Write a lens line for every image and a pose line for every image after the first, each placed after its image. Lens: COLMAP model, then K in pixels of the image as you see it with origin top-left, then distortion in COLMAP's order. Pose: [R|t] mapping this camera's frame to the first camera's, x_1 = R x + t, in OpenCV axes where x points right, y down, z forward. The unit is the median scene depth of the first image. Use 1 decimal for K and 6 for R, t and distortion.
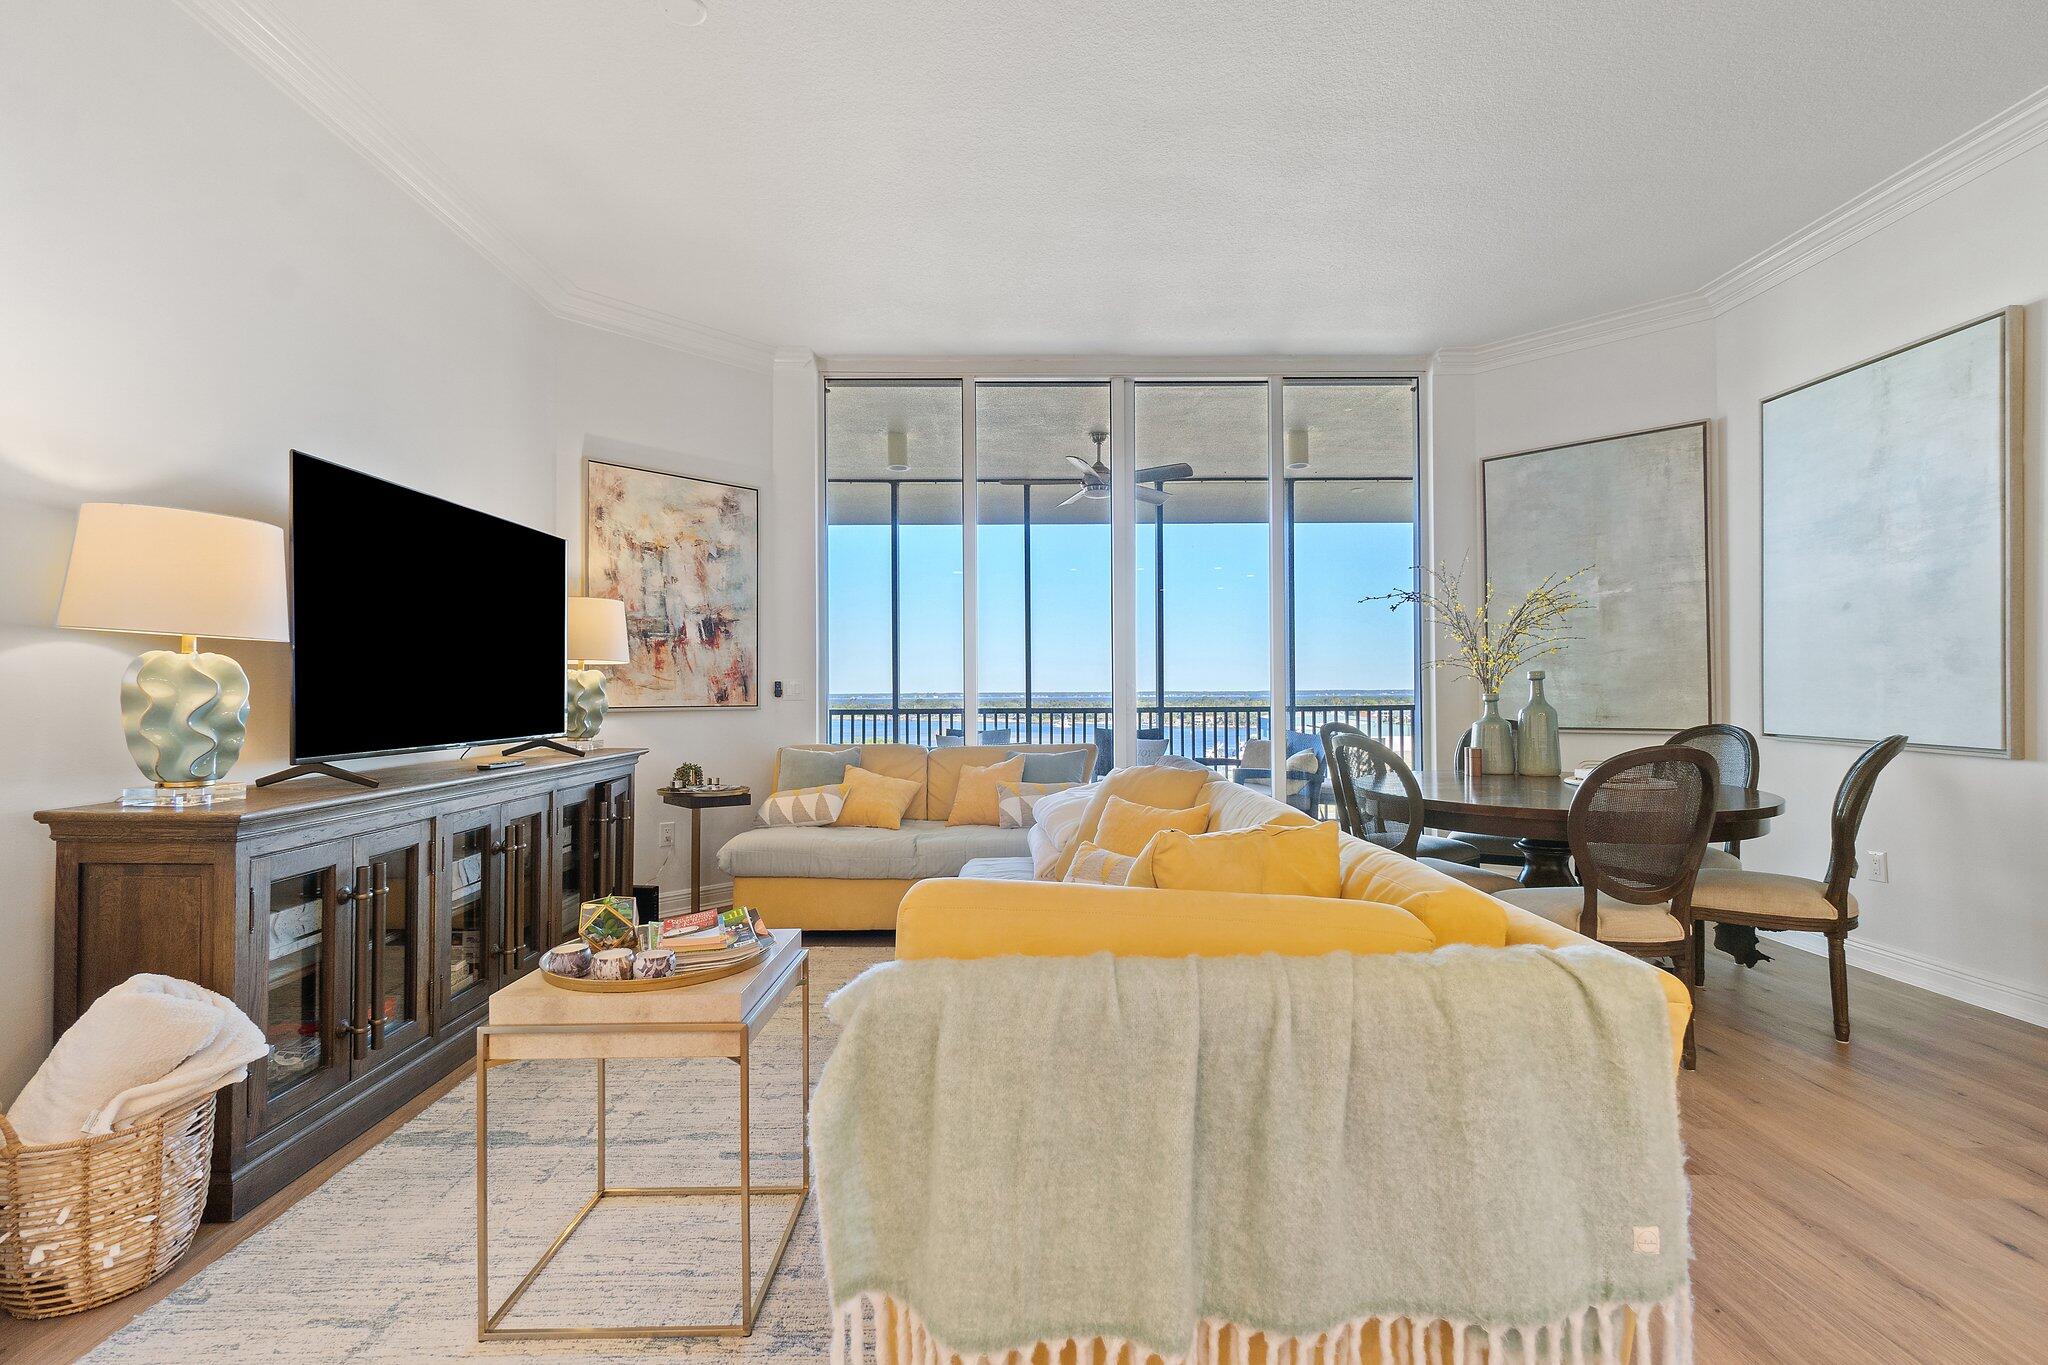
lens RADIAL K [[915.9, 0, 1022.0], [0, 915.9, 685.1], [0, 0, 1]] dist [0.001179, -0.000283]
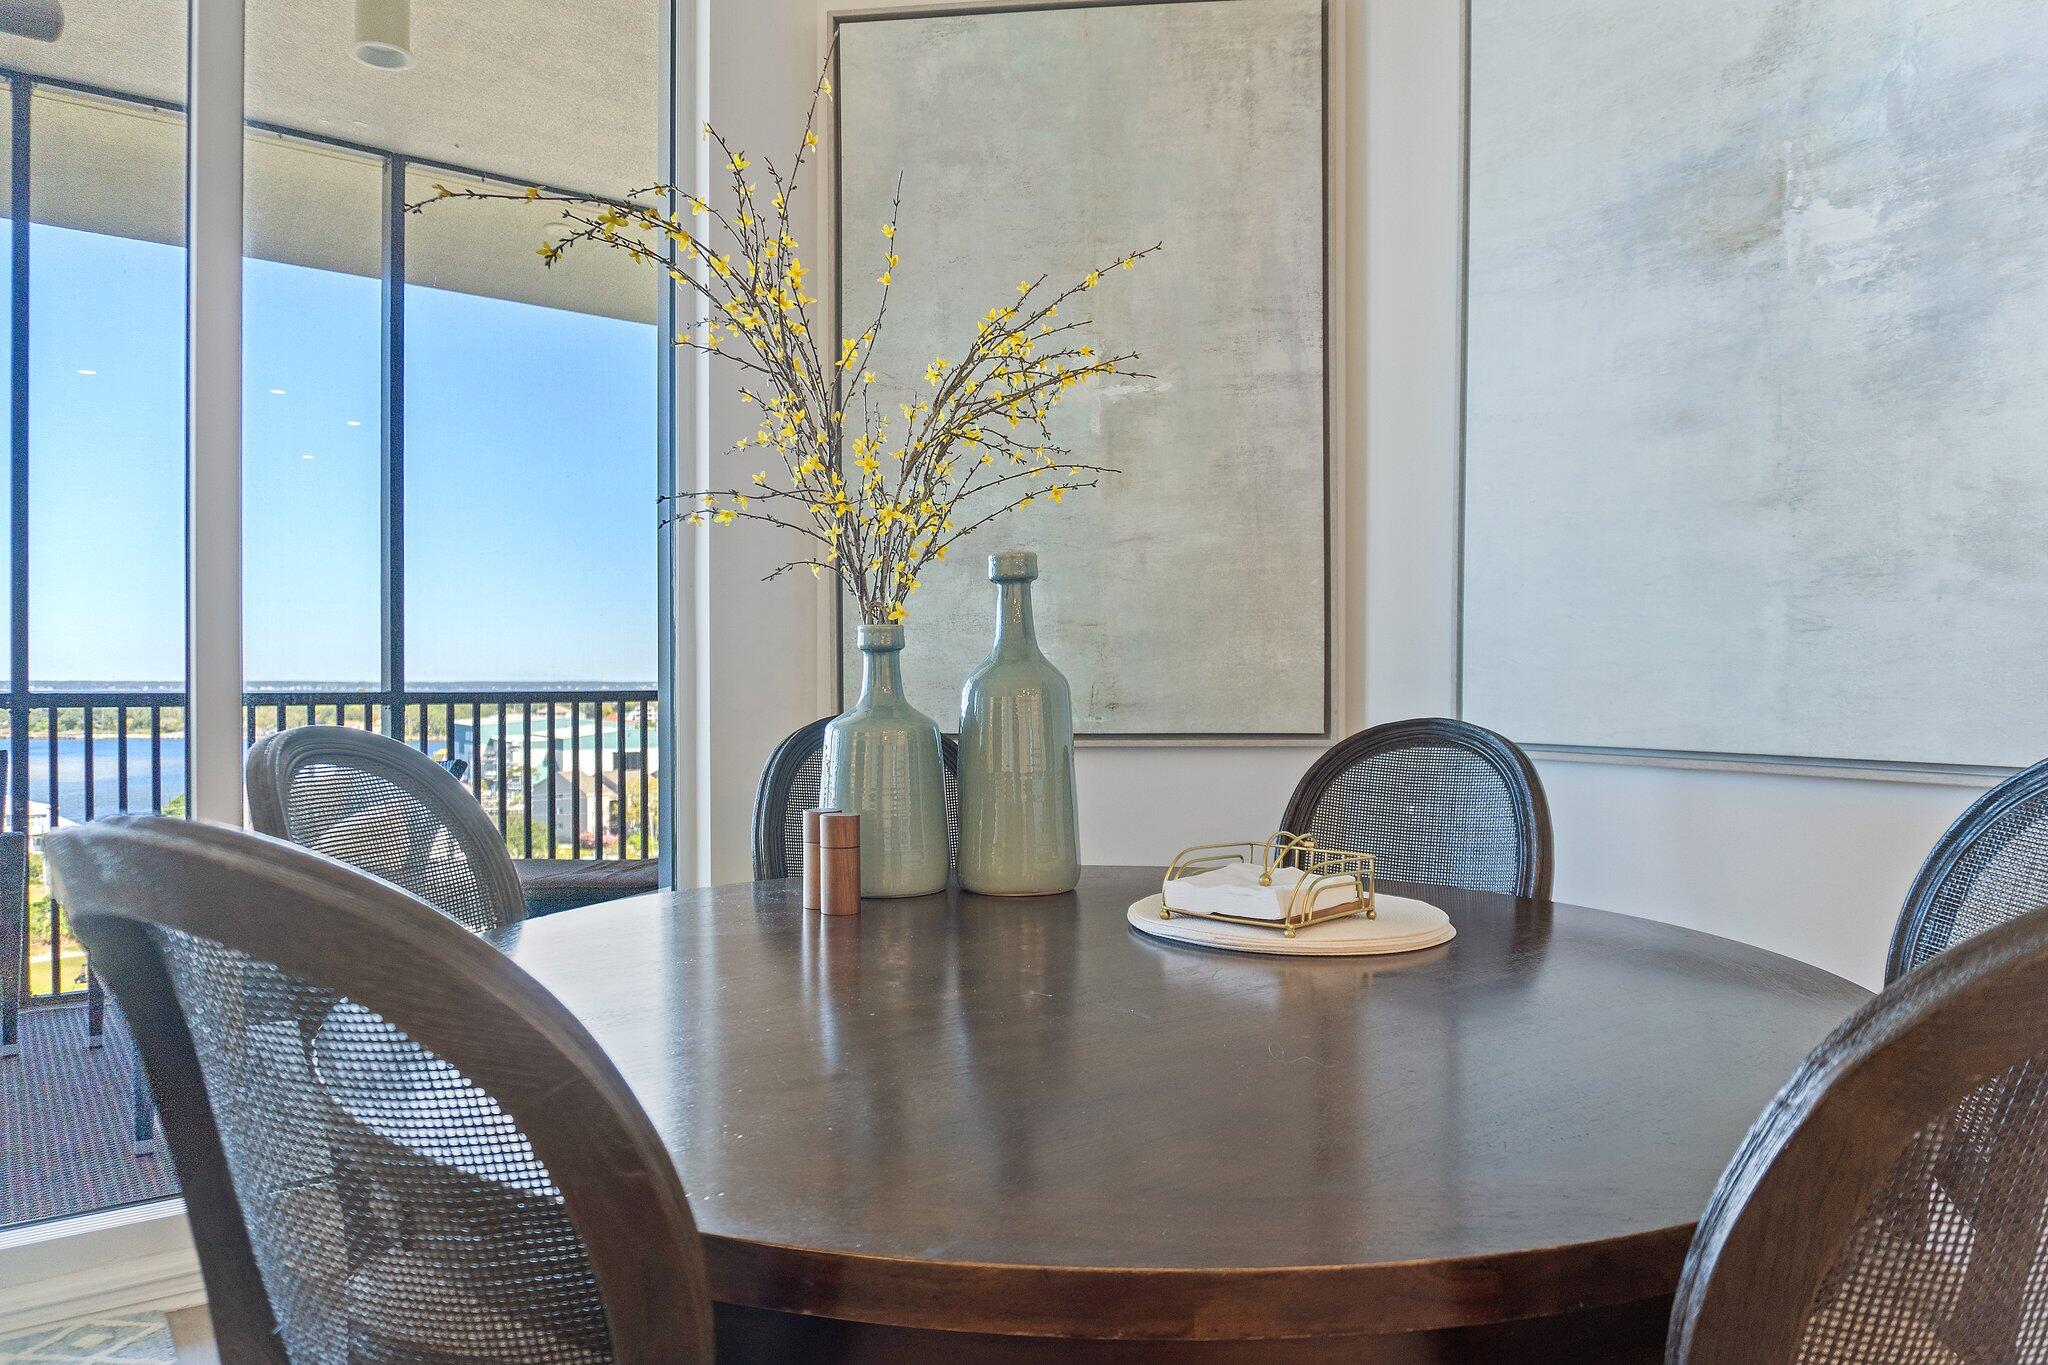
lens RADIAL K [[1379.6, 0, 1030.6], [0, 1379.6, 690.7], [0, 0, 1]] dist [-0.018188, -0.002868]
pose [[0.795200, 0.003450, 0.606337, 0.258340], [-0.010762, 0.999907, 0.008425, 0.024832], [-0.606251, -0.013225, 0.795163, 0.569597]]
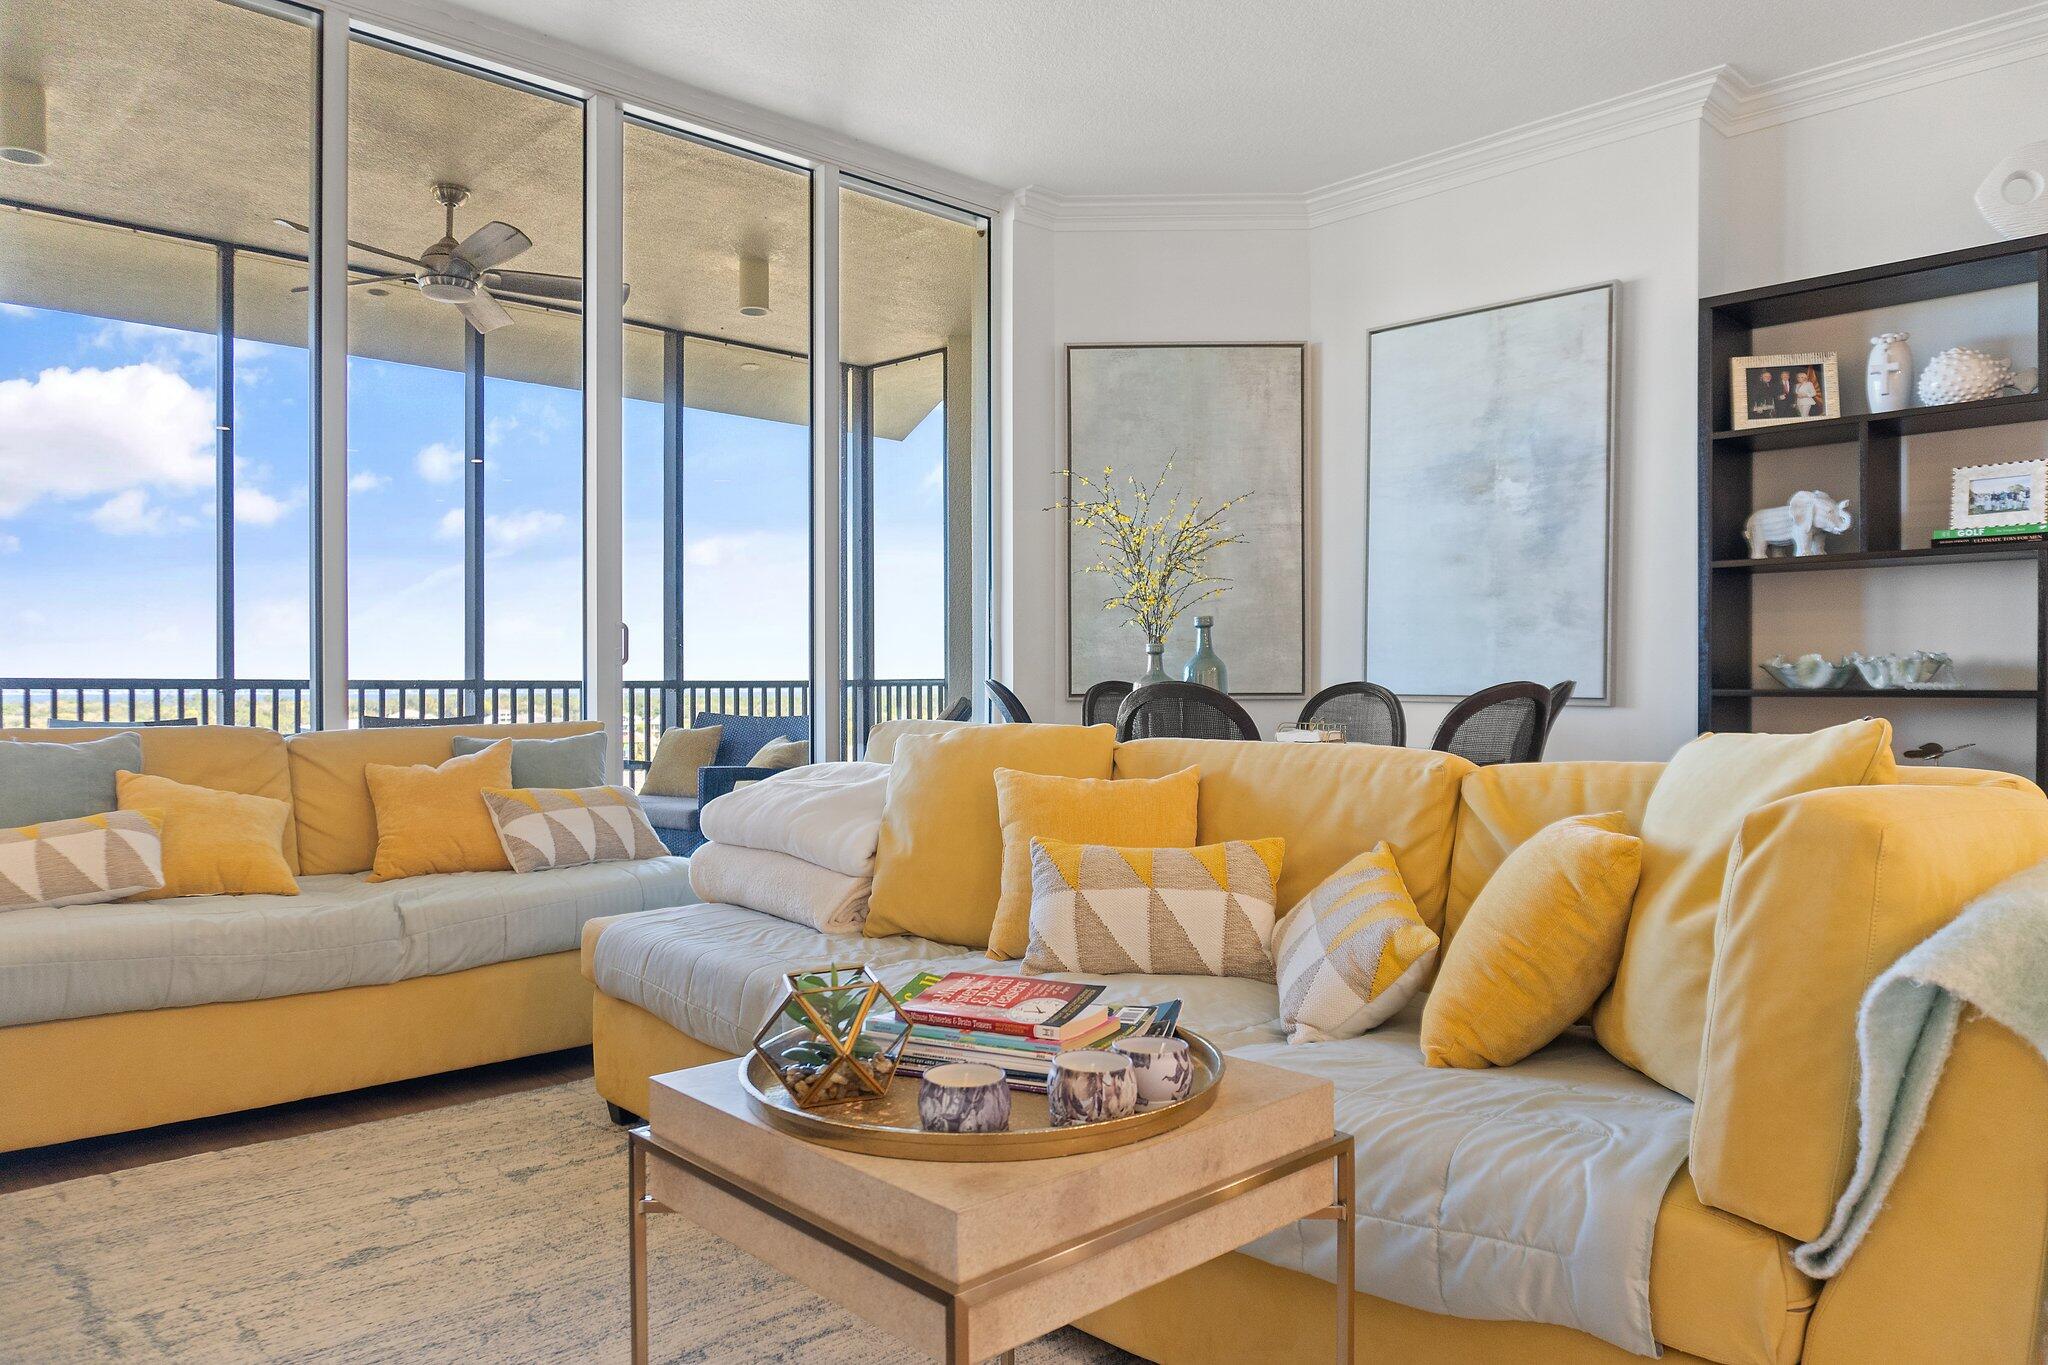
lens RADIAL K [[1379.6, 0, 1030.6], [0, 1379.6, 690.7], [0, 0, 1]] dist [-0.018188, -0.002868]
pose [[0.733132, 0.003746, 0.680076, -0.340253], [-0.009670, 0.999941, 0.004917, 0.041692], [-0.680017, -0.010181, 0.733125, 0.196567]]
